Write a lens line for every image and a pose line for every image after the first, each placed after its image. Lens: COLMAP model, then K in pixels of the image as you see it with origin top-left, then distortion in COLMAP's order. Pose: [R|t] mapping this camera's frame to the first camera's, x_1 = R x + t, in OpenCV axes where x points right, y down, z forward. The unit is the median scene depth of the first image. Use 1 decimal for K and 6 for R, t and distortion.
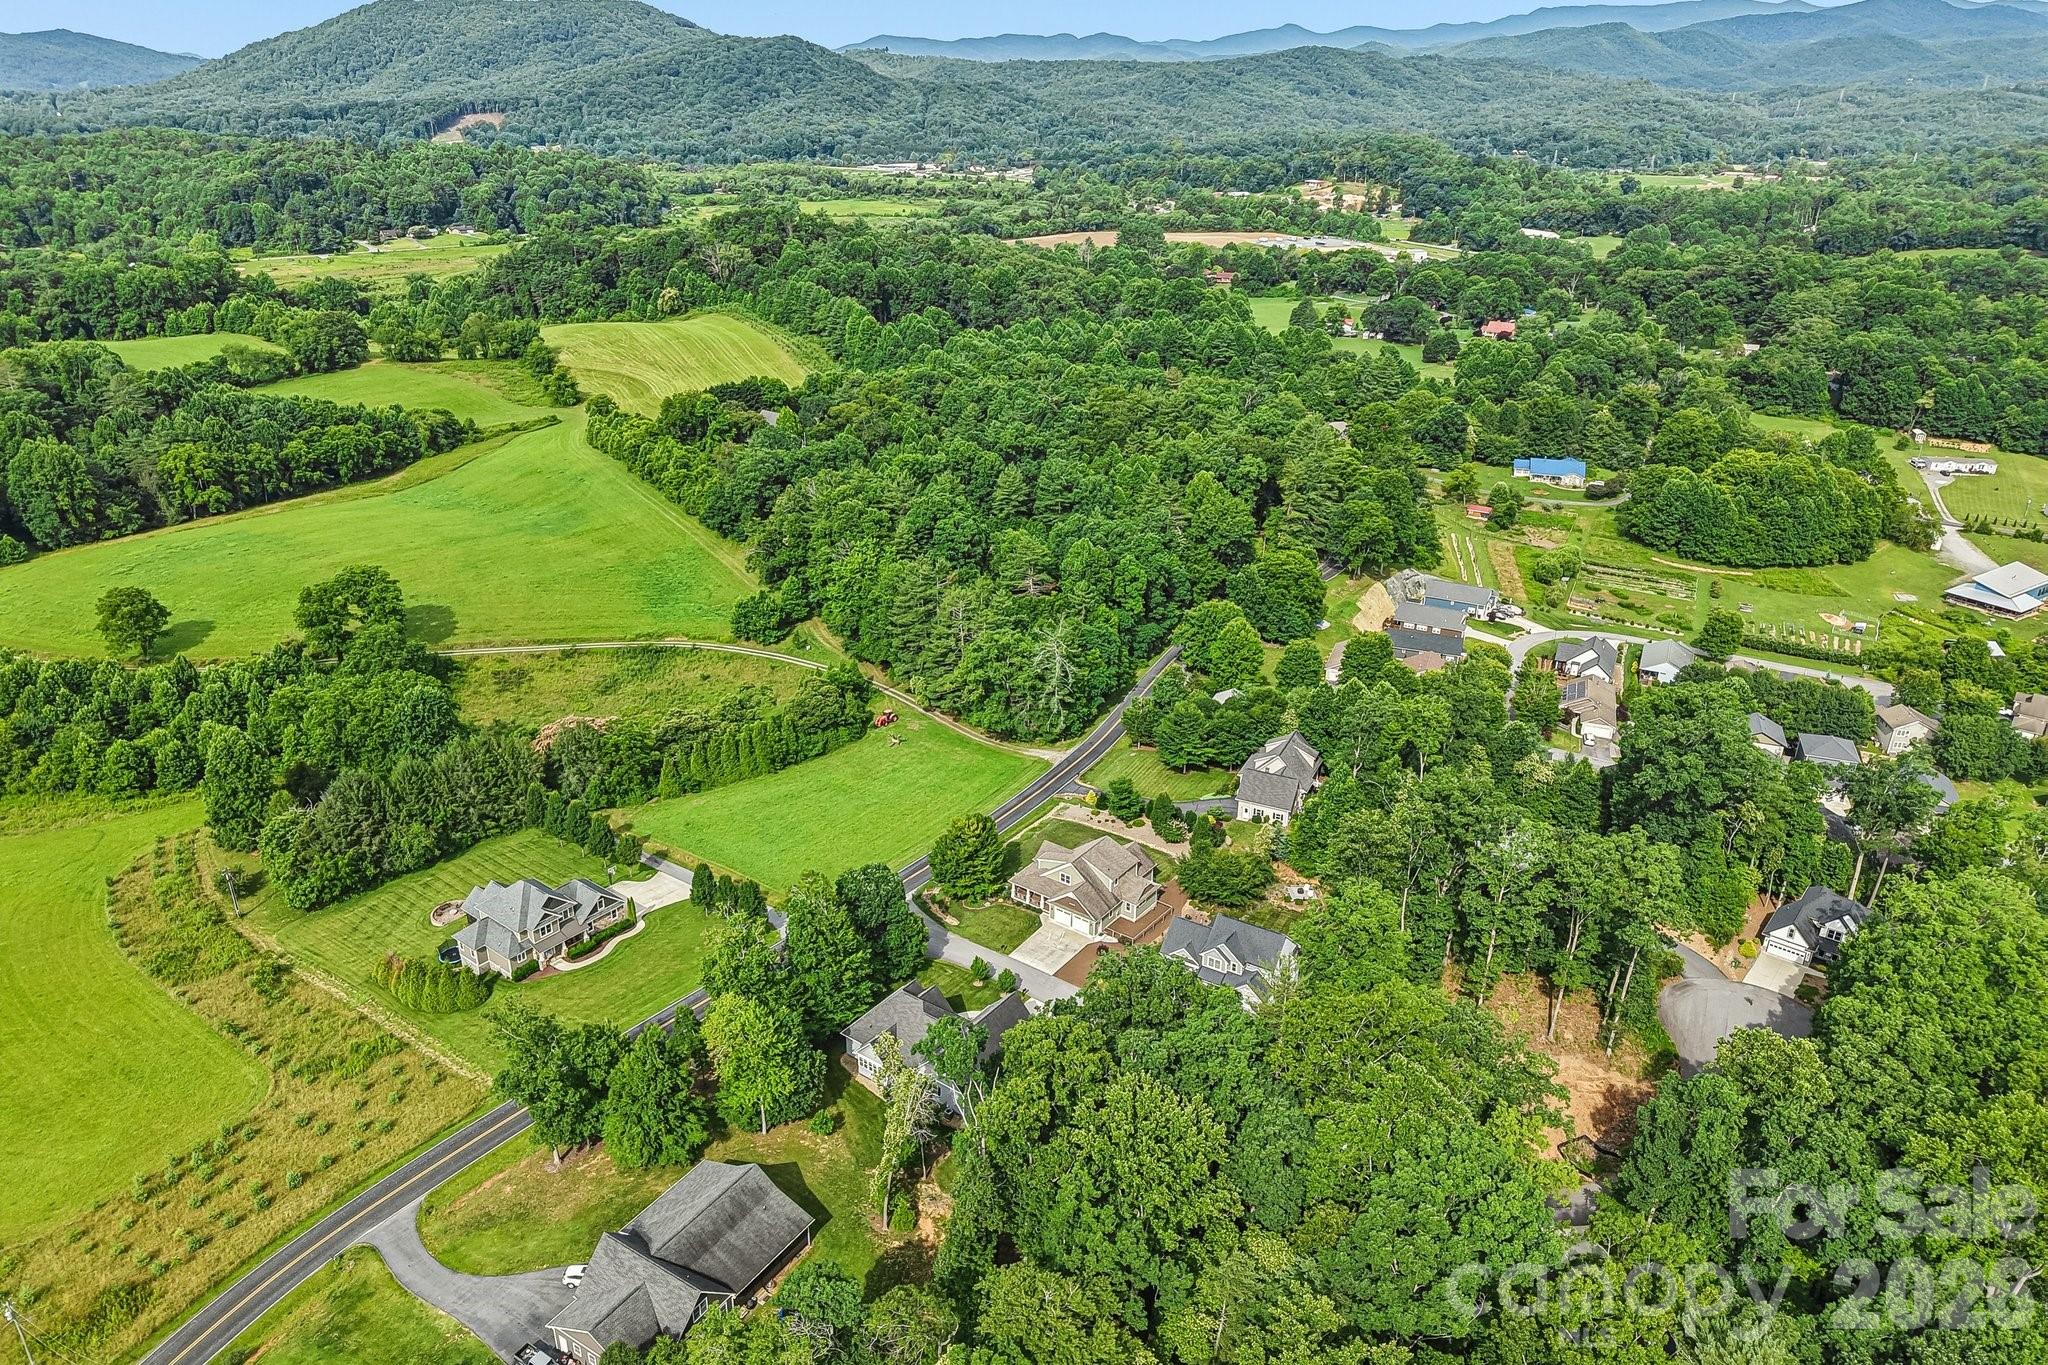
lens RADIAL K [[1397.9, 0, 1017.9], [0, 1397.9, 600.9], [0, 0, 1]] dist [0.030101, -0.032570]
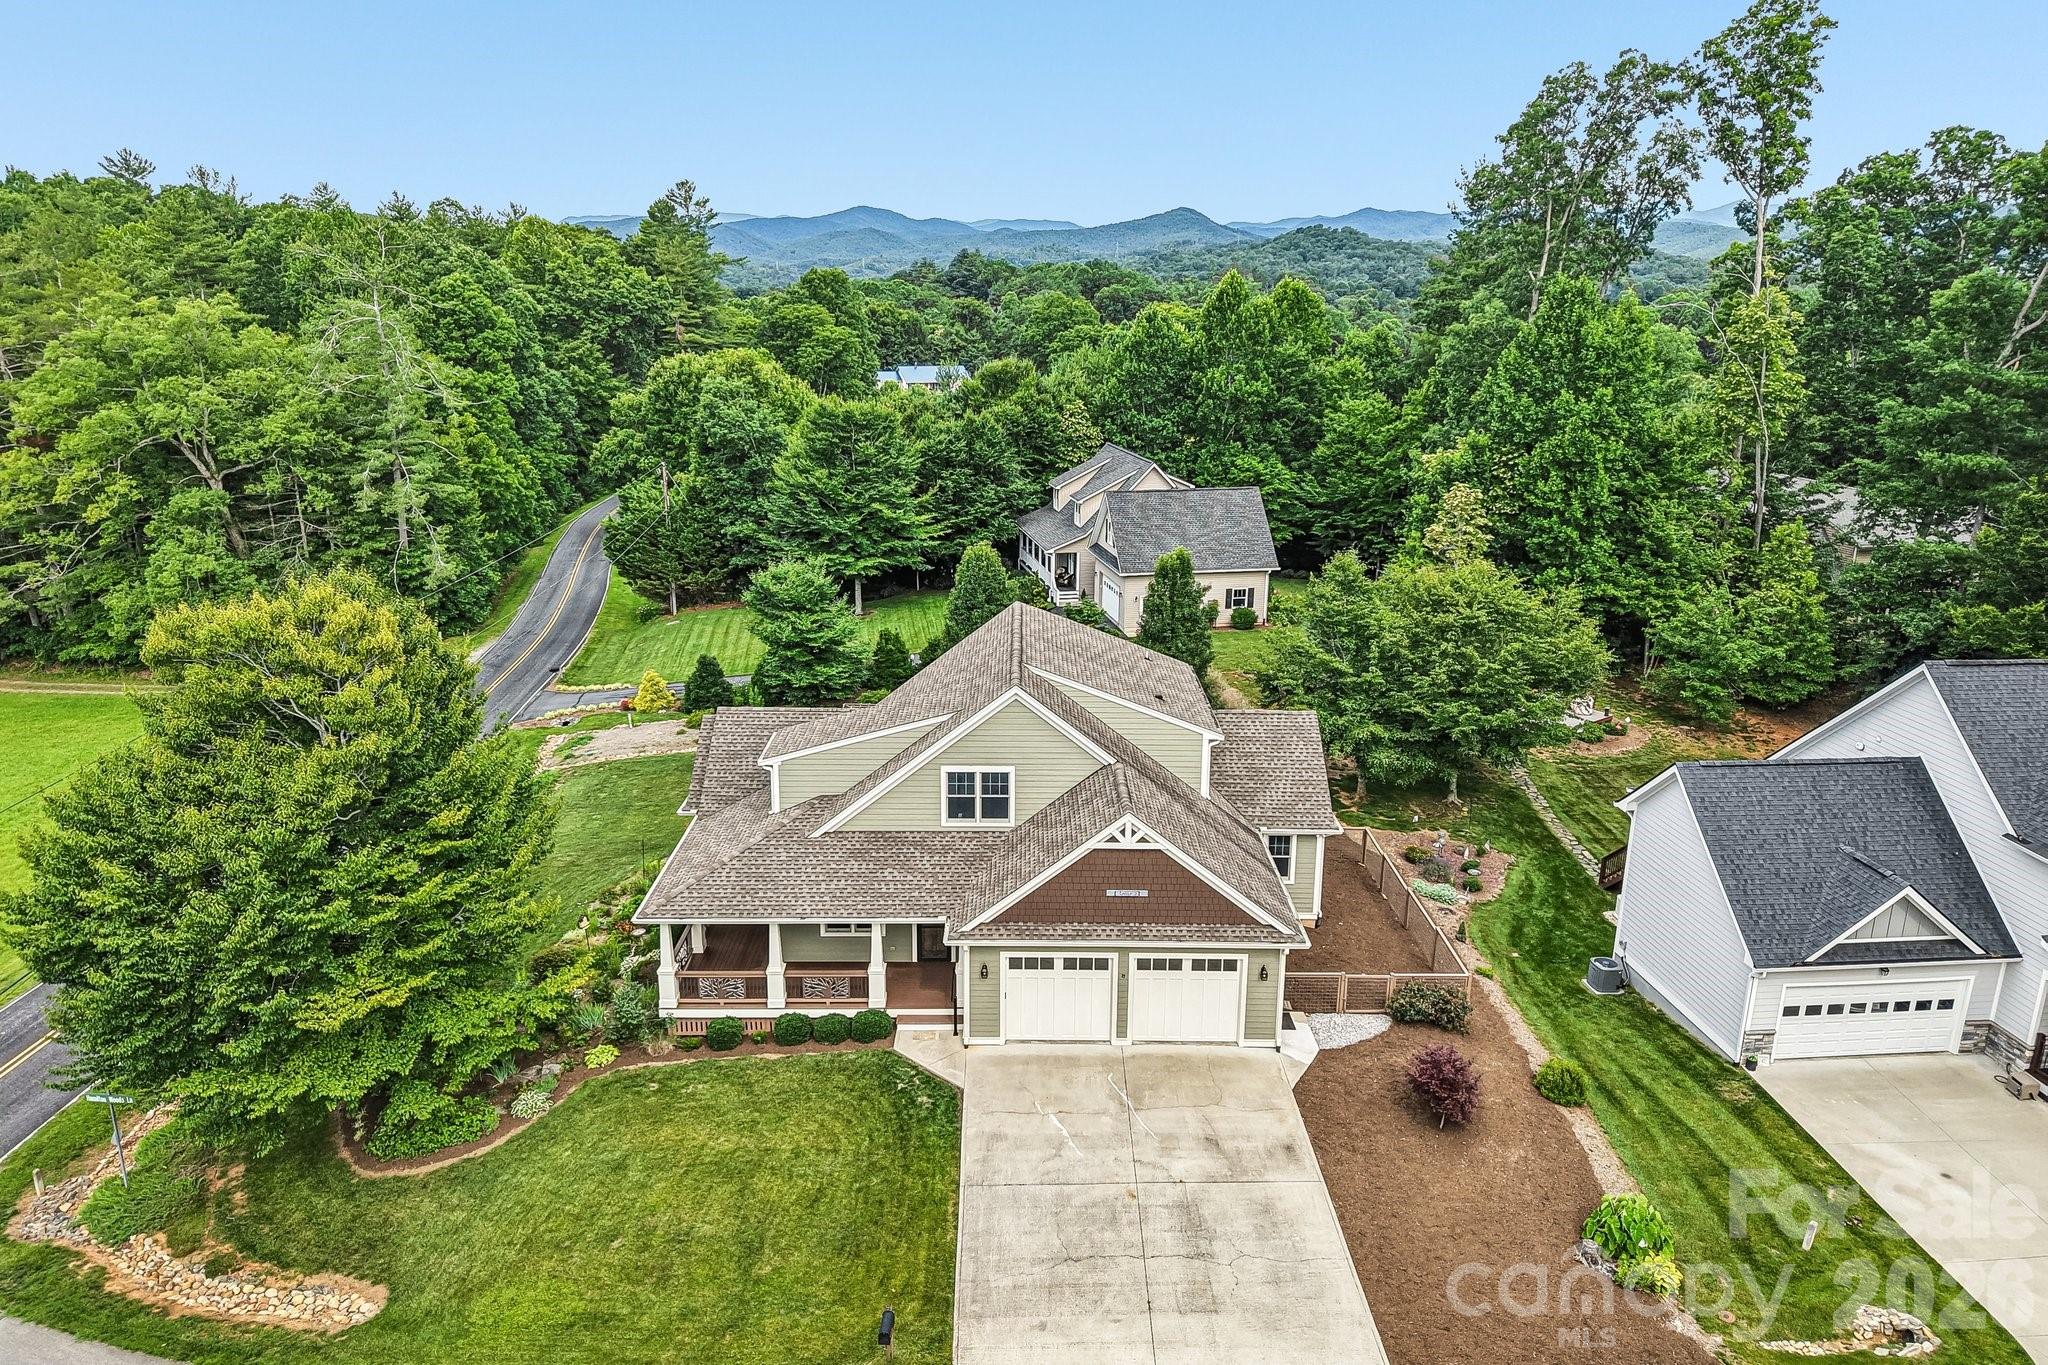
lens RADIAL K [[1355.7, 0, 1038.8], [0, 1355.7, 694.8], [0, 0, 1]] dist [0.000131, -0.000434]
pose [[0.796212, -0.170853, 0.580393, -0.027805], [0.212212, 0.977218, -0.003455, 0.089985], [-0.566580, 0.125917, 0.814329, 0.408798]]
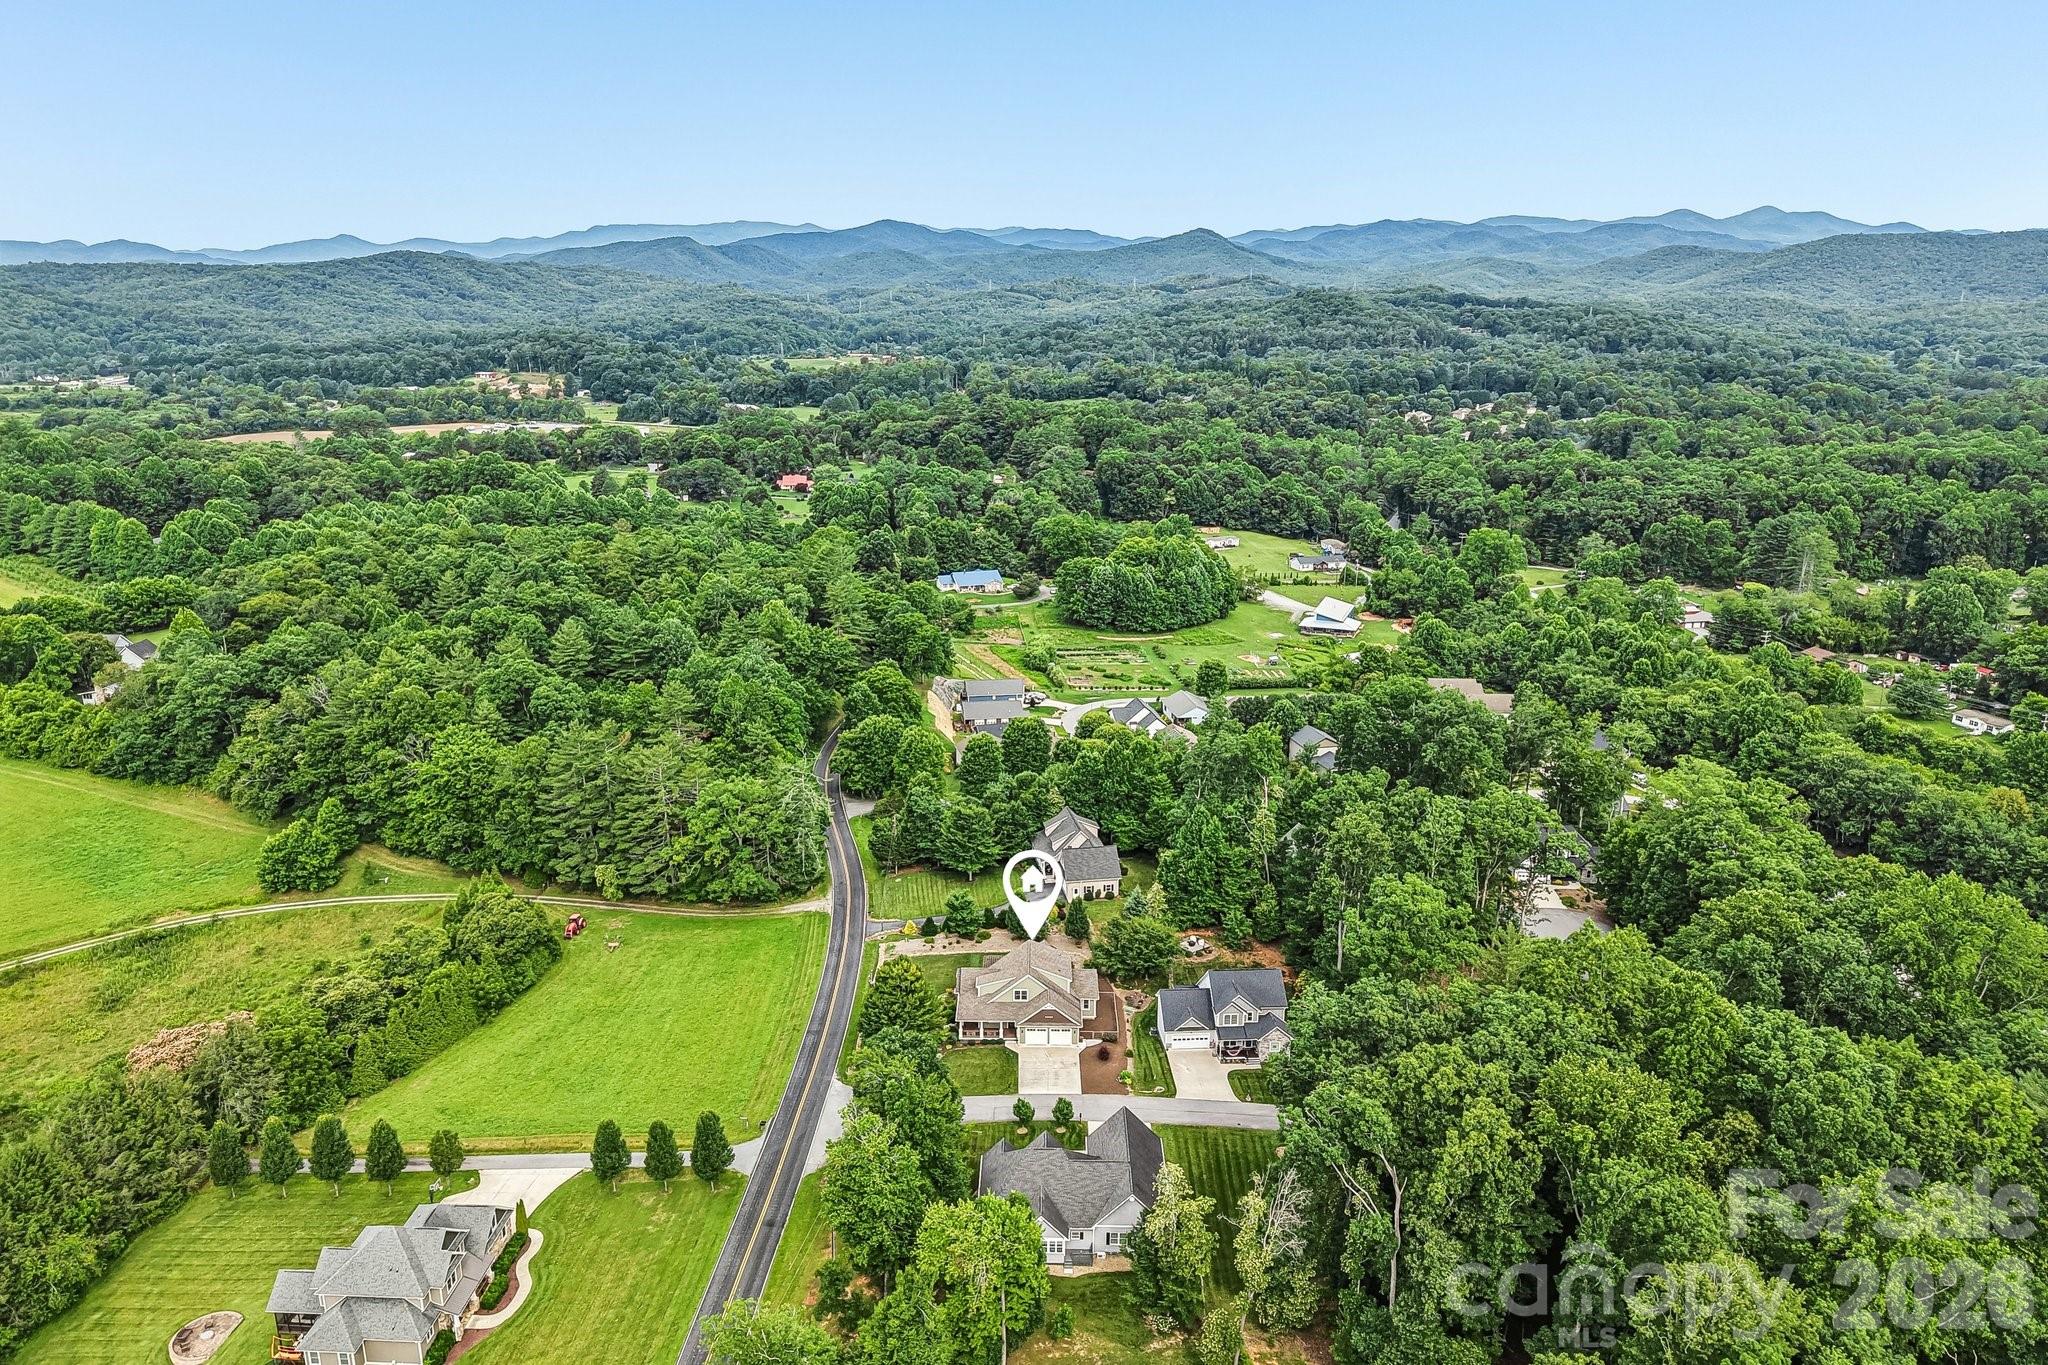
lens RADIAL K [[1377.1, 0, 1024.0], [0, 1377.1, 682.5], [0, 0, 1]] dist [0.001691, -0.008369]
pose [[0.811588, -0.164559, 0.560575, -0.203257], [0.208261, 0.977967, -0.014431, 0.007809], [-0.545849, 0.128458, 0.827978, 0.117597]]
